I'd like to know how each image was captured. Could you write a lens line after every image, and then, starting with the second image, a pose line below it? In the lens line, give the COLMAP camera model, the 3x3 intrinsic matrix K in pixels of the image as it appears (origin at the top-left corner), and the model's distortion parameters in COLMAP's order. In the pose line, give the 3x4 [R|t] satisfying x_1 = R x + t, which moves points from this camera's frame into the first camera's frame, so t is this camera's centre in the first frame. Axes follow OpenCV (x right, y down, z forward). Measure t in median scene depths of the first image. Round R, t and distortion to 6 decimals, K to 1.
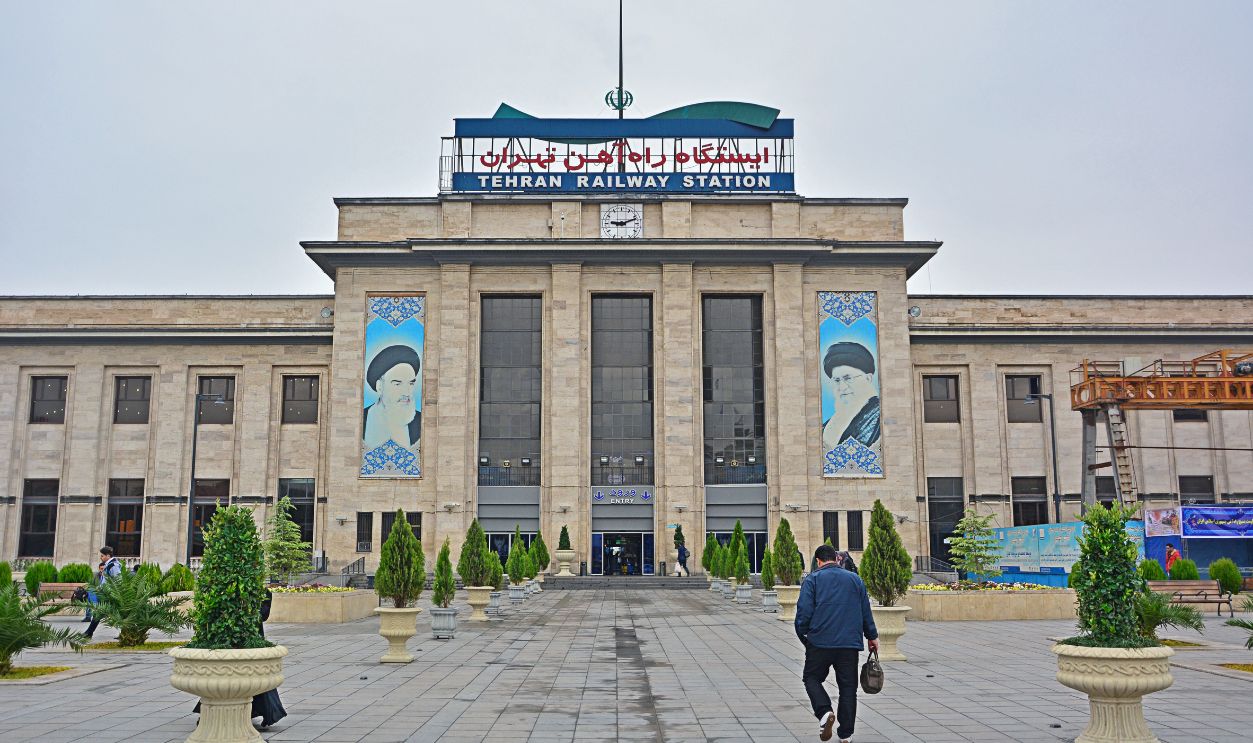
lens RADIAL K [[1103.8, 0, 625.1], [0, 1103.8, 369.3], [0, 0, 1]] dist [-0.036627, 0.007774]
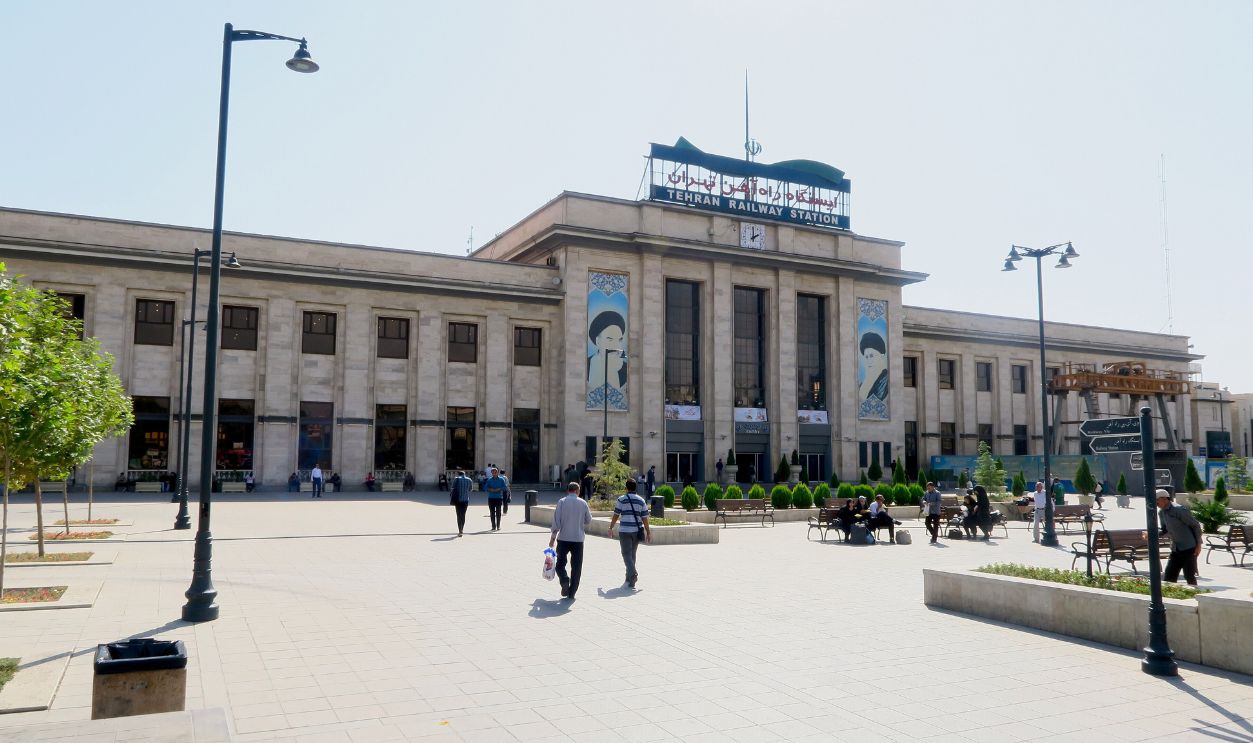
lens RADIAL K [[926.1, 0, 626.8], [0, 926.1, 377.1], [0, 0, 1]] dist [-0.009826, 0.007400]
pose [[0.891638, 0.048837, 0.450108, -0.677655], [-0.079325, 0.995638, 0.049110, 0.000970], [-0.445746, -0.079493, 0.891623, -0.004526]]
